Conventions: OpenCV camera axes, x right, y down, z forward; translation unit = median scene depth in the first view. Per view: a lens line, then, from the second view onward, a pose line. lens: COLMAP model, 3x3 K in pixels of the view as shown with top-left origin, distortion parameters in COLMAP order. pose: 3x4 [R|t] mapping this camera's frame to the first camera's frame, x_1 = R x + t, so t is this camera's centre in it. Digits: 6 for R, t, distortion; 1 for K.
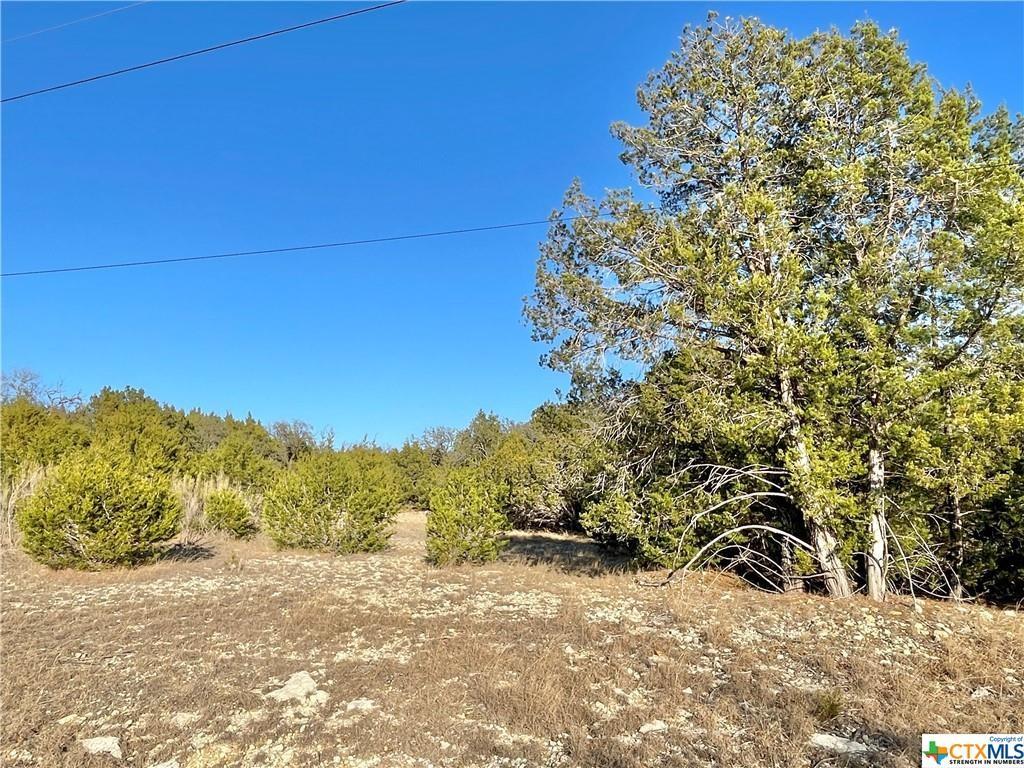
lens RADIAL K [[736.5, 0, 514.3], [0, 736.5, 384.2], [0, 0, 1]] dist [0.012563, -0.007854]
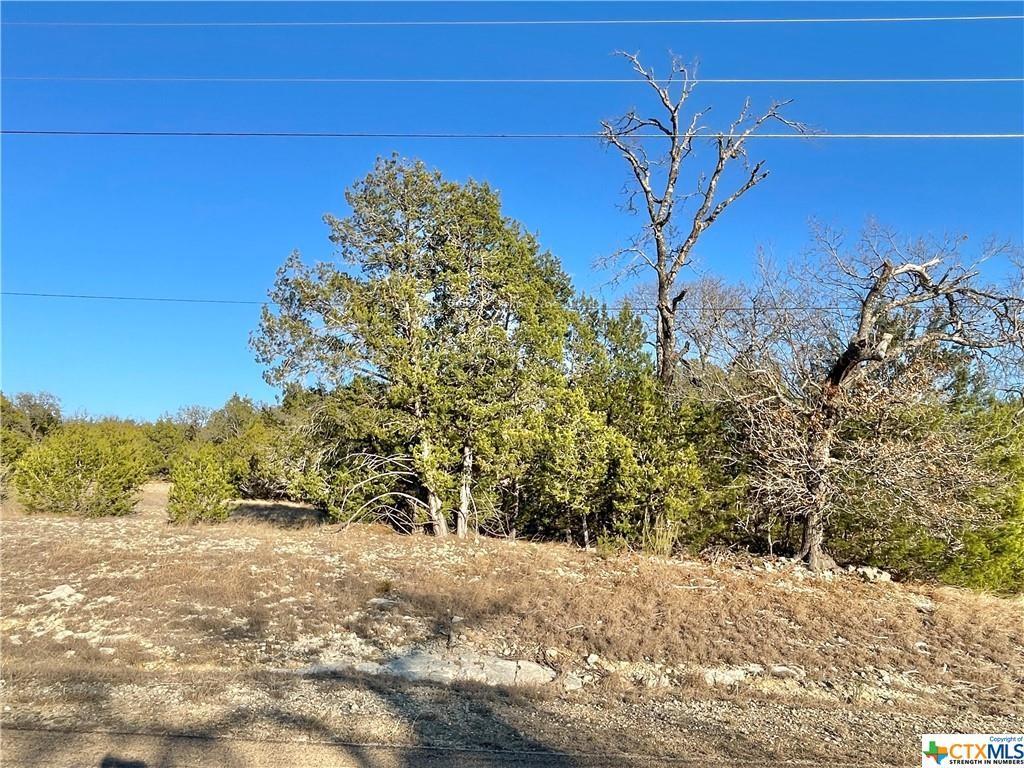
lens RADIAL K [[682.5, 0, 510.2], [0, 682.5, 381.1], [0, 0, 1]] dist [-0.004242, -0.010860]
pose [[0.946847, 0.057651, 0.316475, 0.076948], [-0.063642, 0.997936, 0.008618, -0.066051], [-0.315325, -0.028301, 0.948562, -0.401677]]
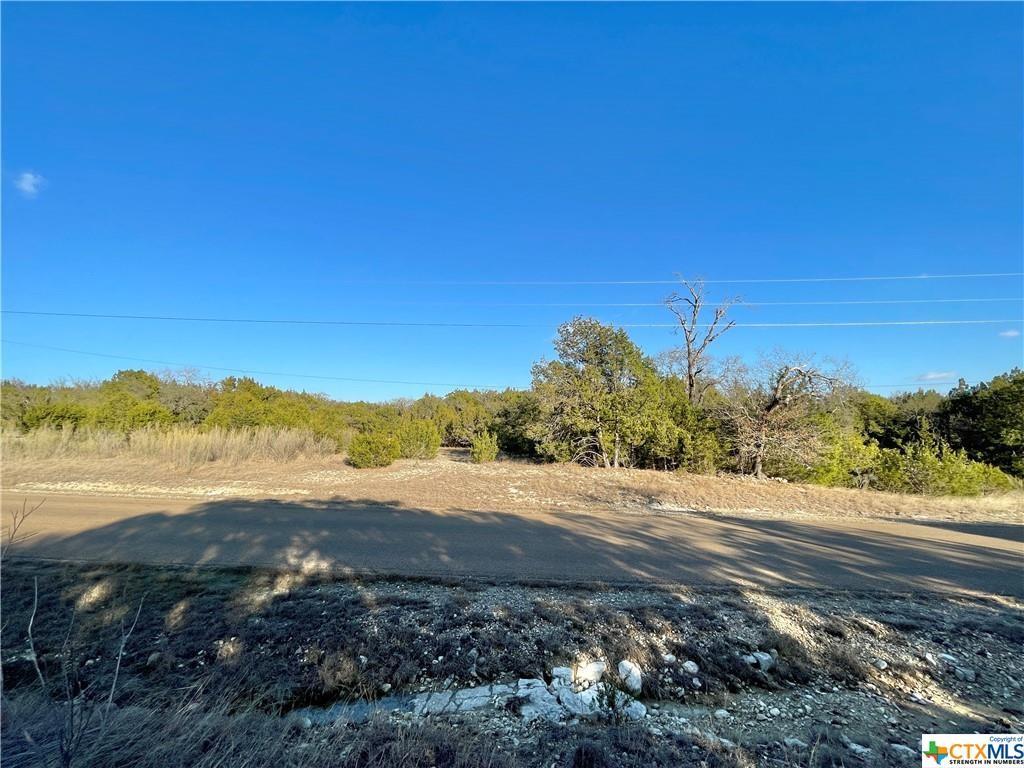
lens RADIAL K [[415.1, 0, 516.6], [0, 415.1, 381.4], [0, 0, 1]] dist [0.000531, 0.000129]
pose [[0.947844, 0.028137, 0.317489, -0.697024], [-0.045980, 0.997747, 0.048846, -0.252265], [-0.315400, -0.060897, 0.947003, -0.890866]]
